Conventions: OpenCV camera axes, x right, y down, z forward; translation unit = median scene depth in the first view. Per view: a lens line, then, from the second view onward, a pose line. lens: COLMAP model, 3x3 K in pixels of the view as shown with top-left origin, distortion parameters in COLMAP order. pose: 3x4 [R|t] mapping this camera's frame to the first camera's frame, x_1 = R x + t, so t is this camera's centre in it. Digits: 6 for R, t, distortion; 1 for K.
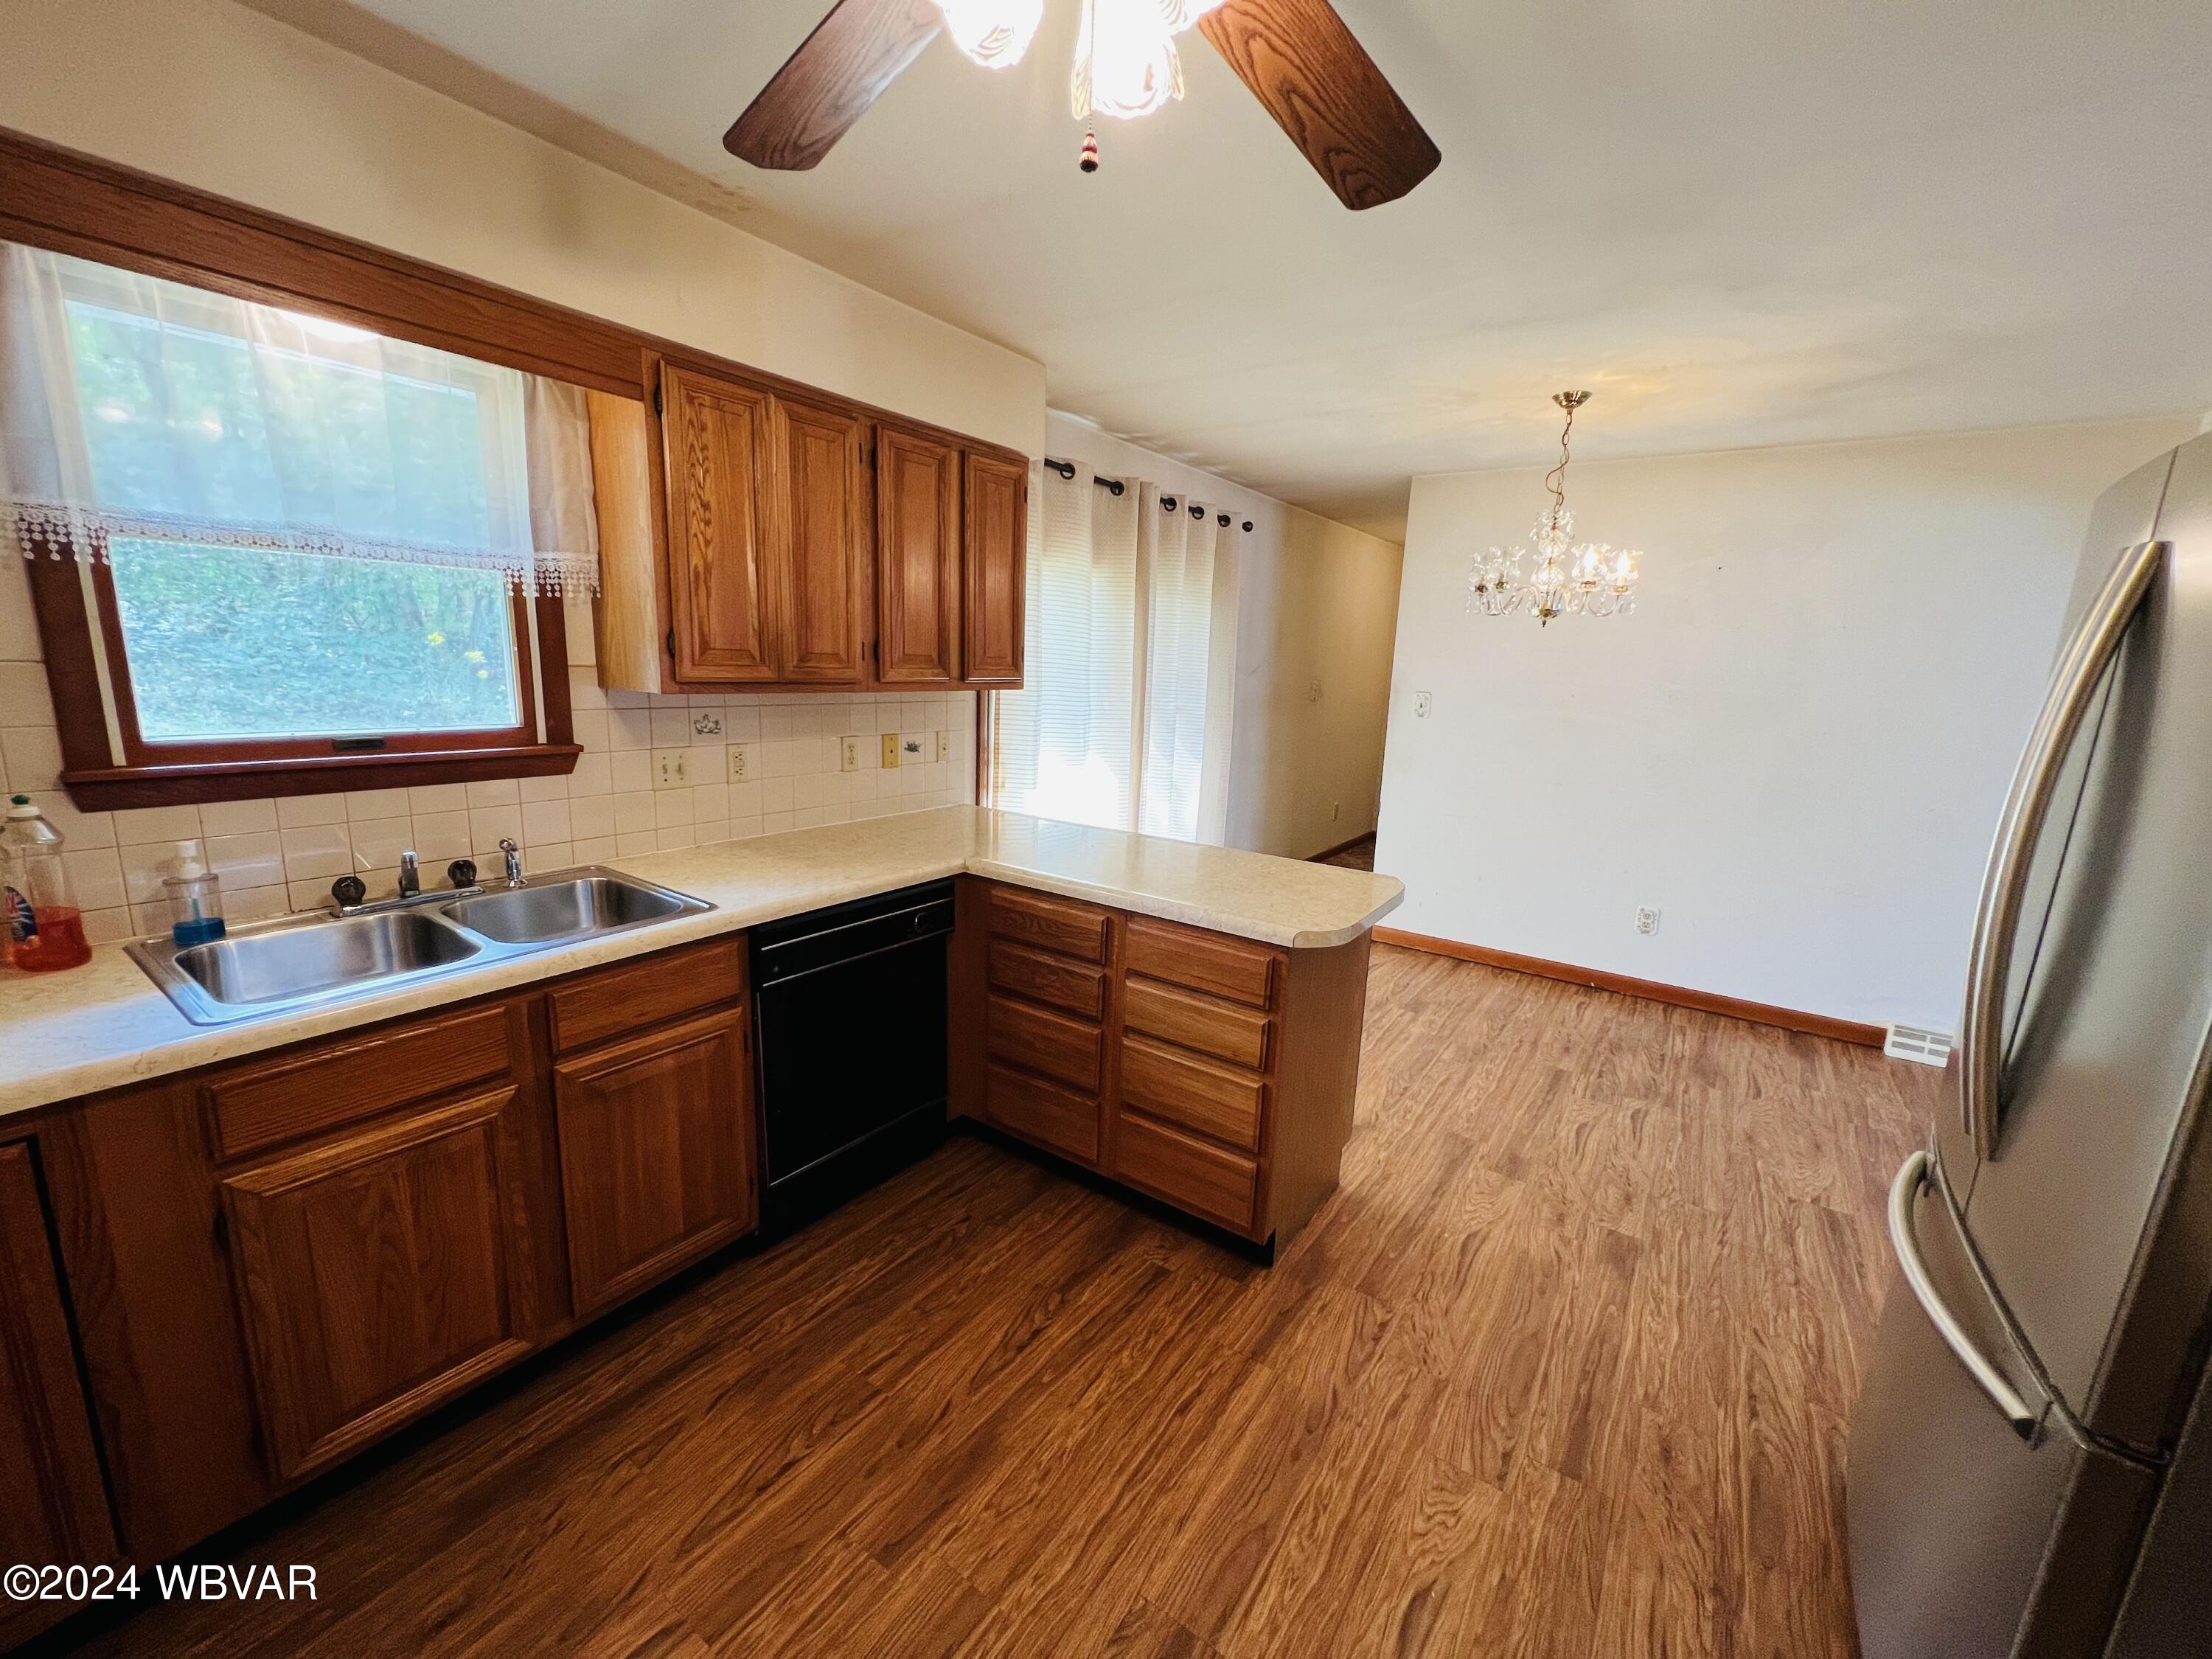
lens RADIAL K [[884.5, 0, 1108.4], [0, 884.5, 828.5], [0, 0, 1]] dist [-0.002775, 0.001763]
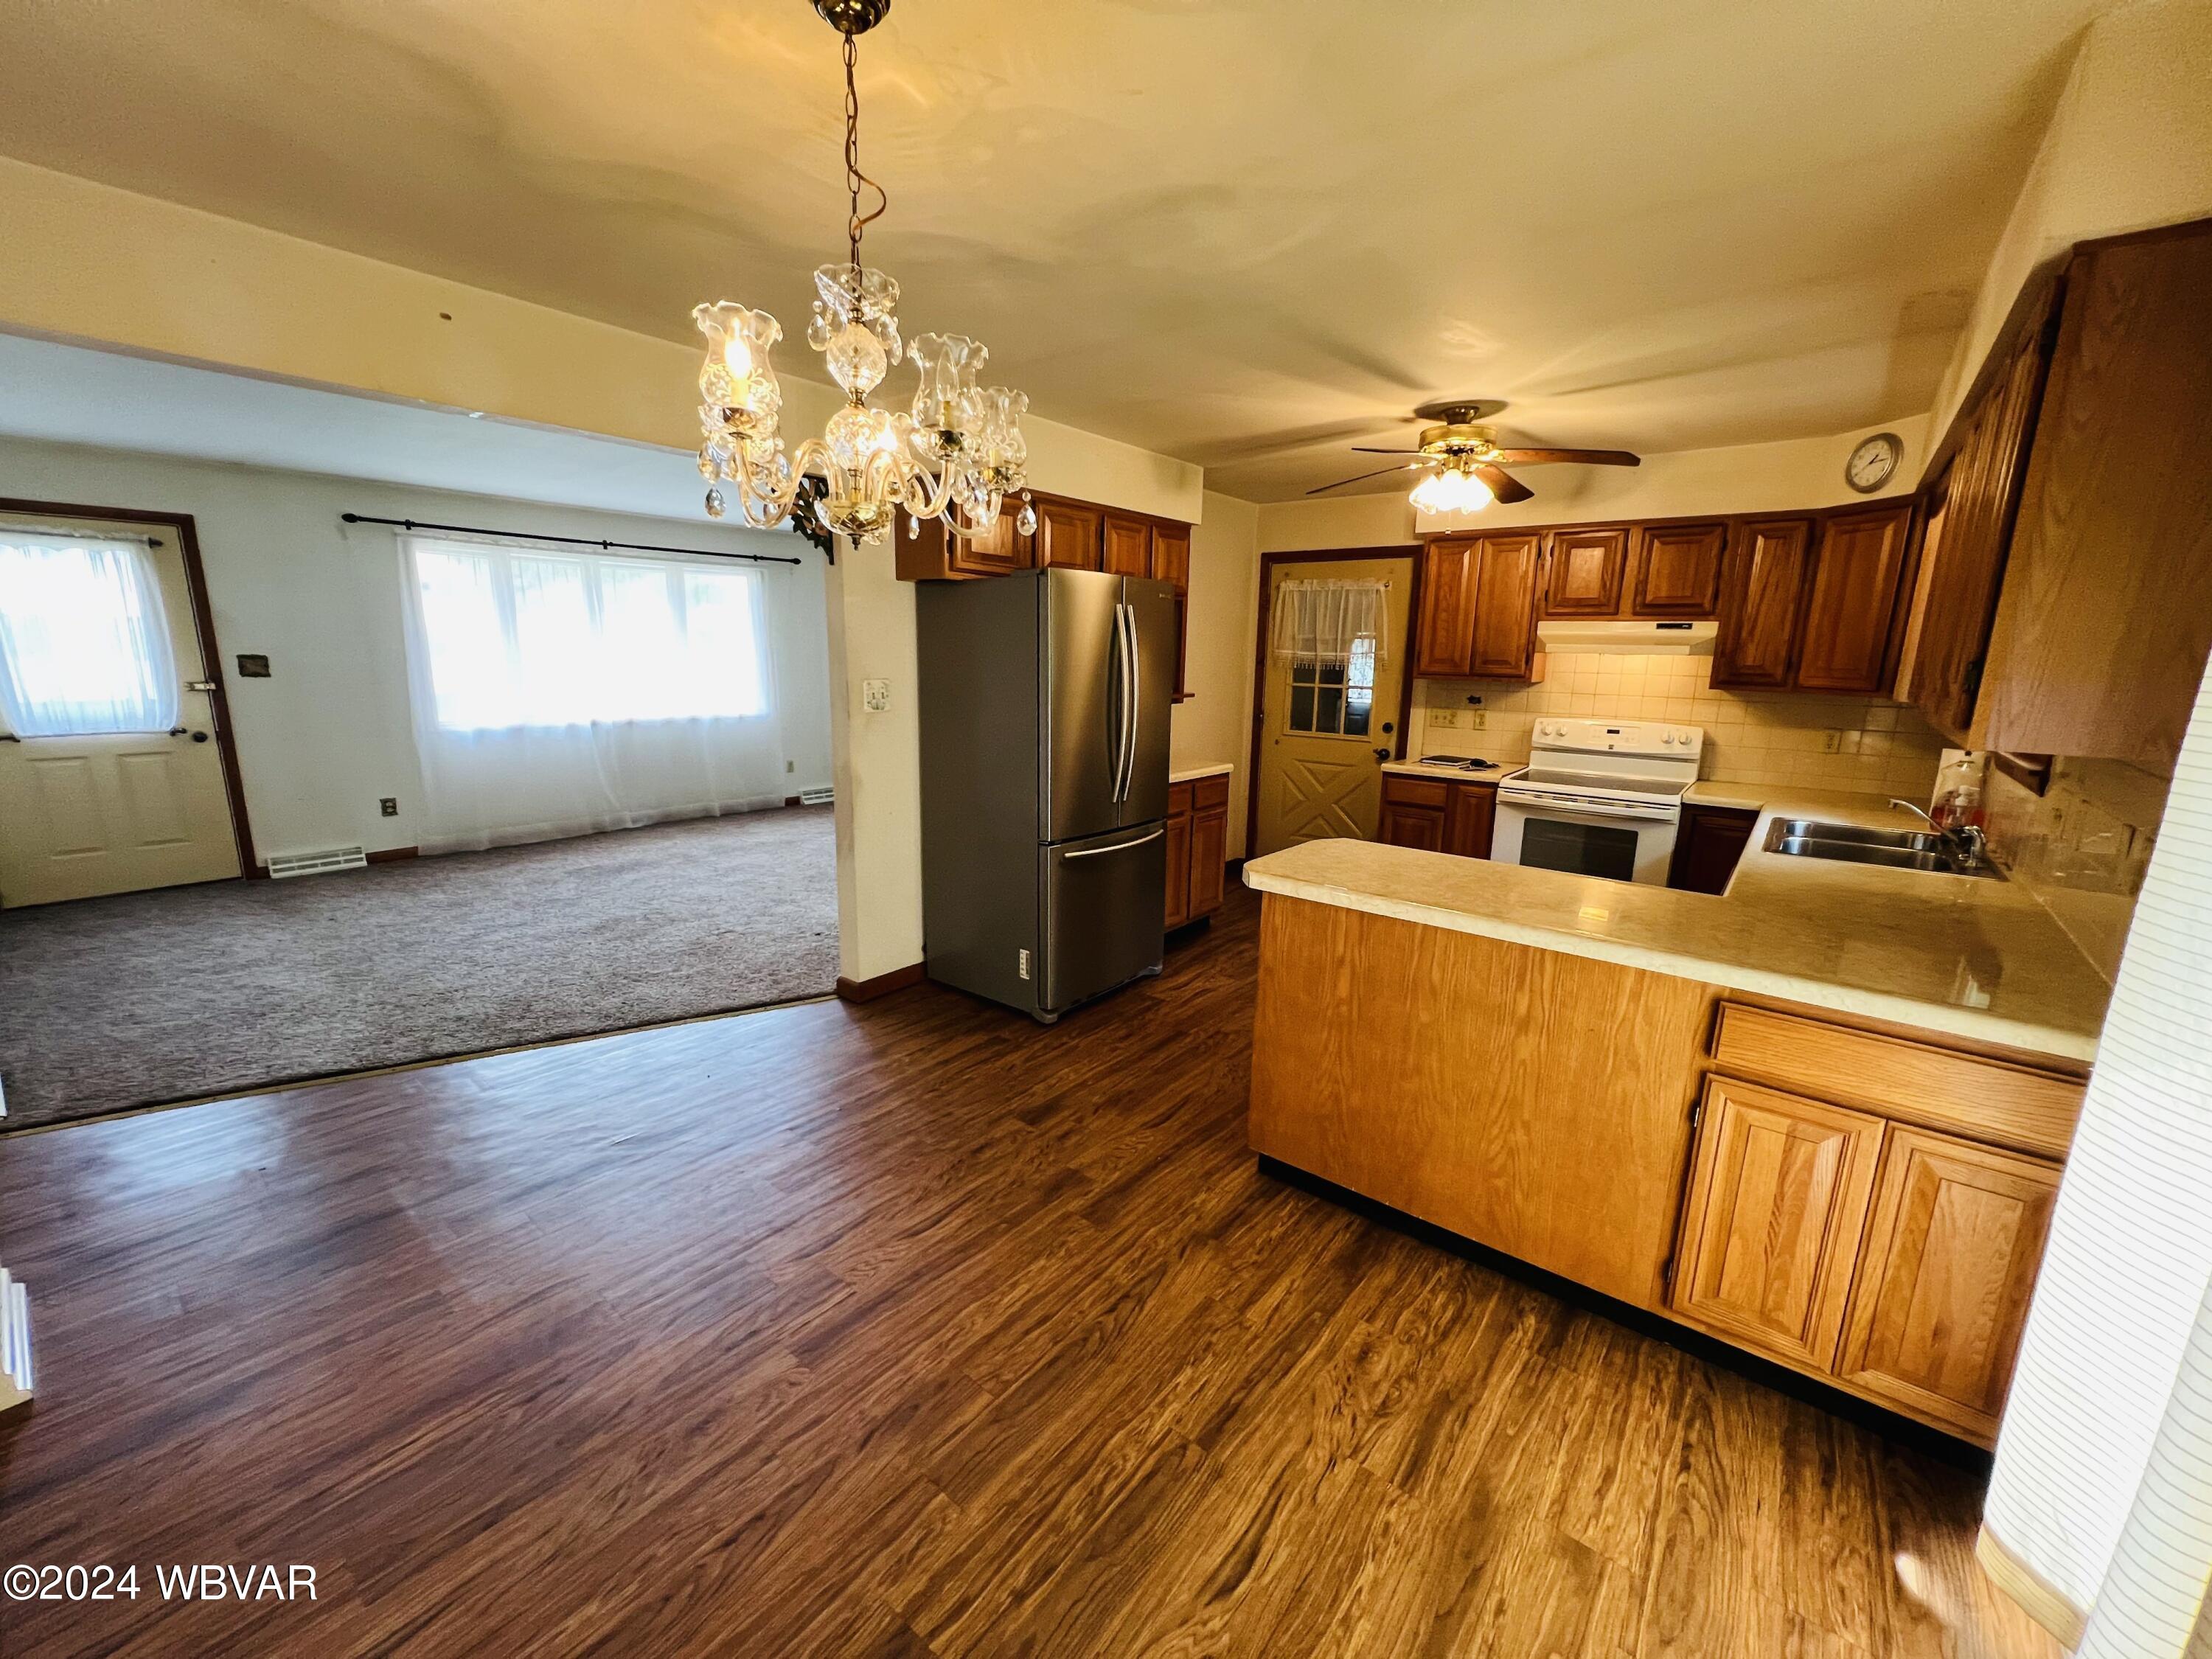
lens RADIAL K [[884.5, 0, 1104.6], [0, 884.5, 834.1], [0, 0, 1]] dist [-0.002775, 0.001763]
pose [[-0.996113, -0.069672, 0.053894, 0.549626], [-0.042838, 0.917797, 0.394733, -0.459724], [-0.076966, 0.390890, -0.917214, 2.414368]]
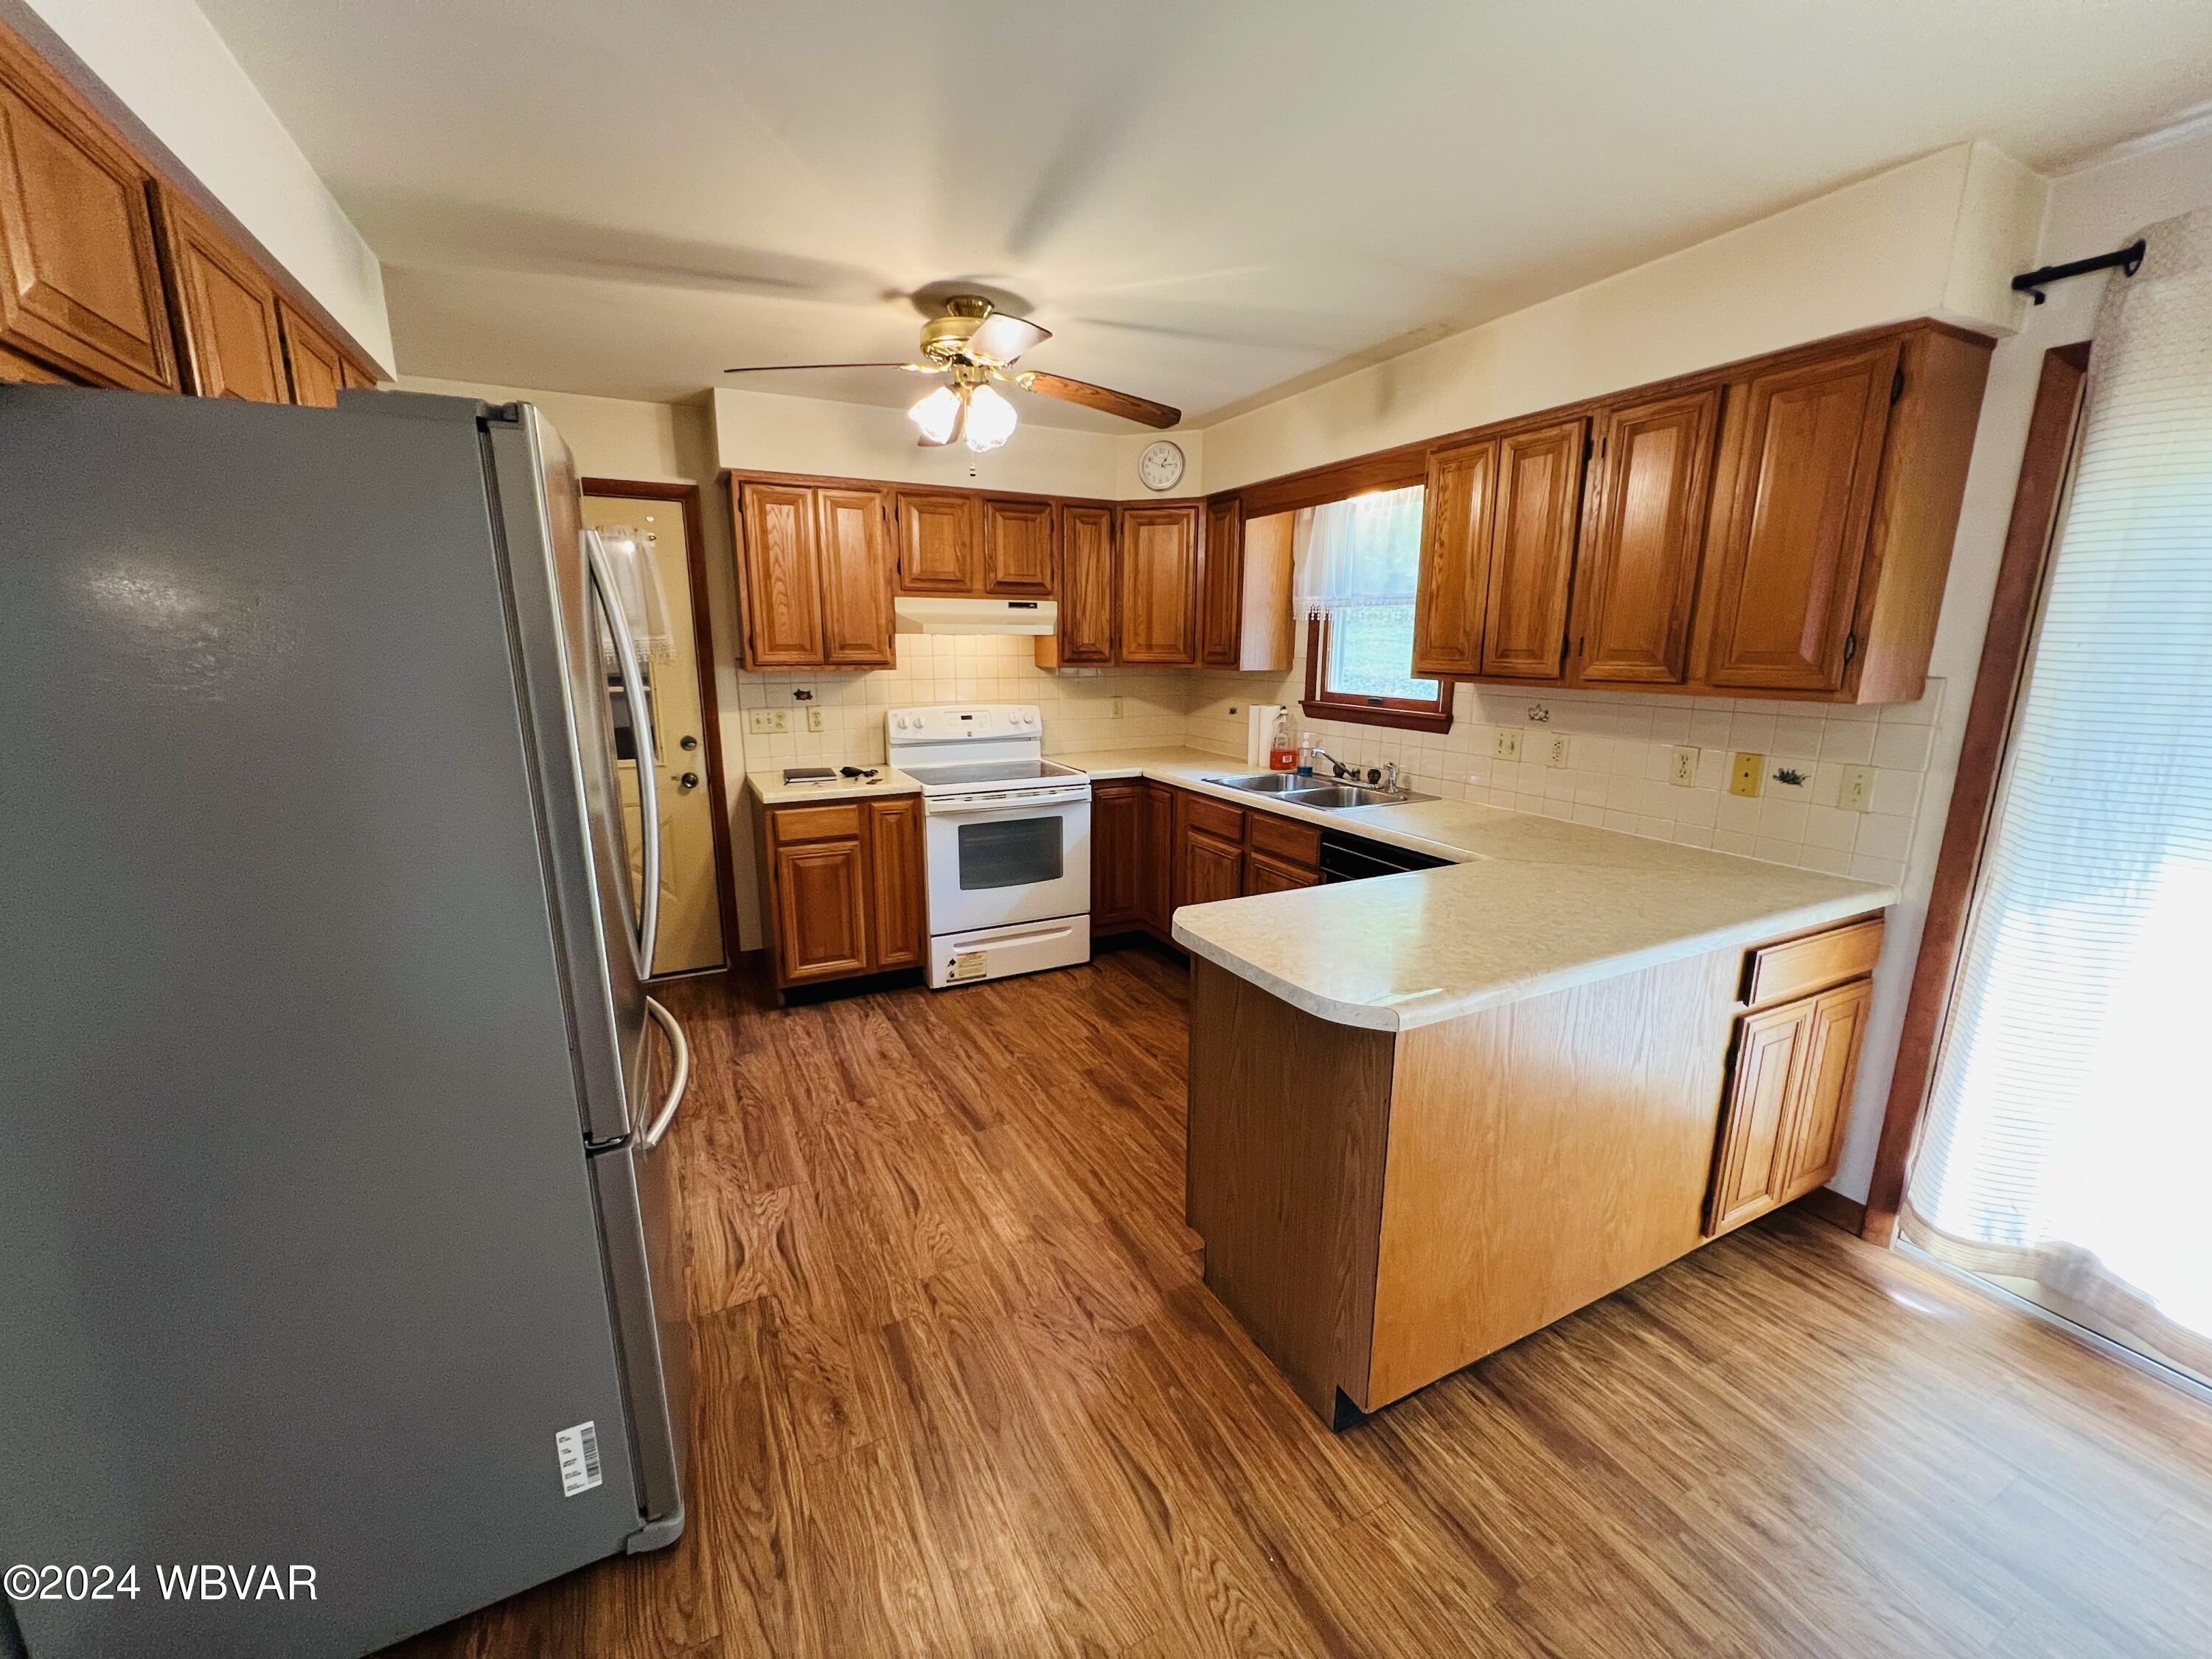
lens RADIAL K [[884.5, 0, 1098.7], [0, 884.5, 832.3], [0, 0, 1]] dist [-0.002775, 0.001763]
pose [[-0.476003, 0.148135, -0.866878, 1.144458], [-0.190574, 0.944915, 0.266115, -0.219679], [0.858547, 0.291876, -0.421552, 1.345449]]
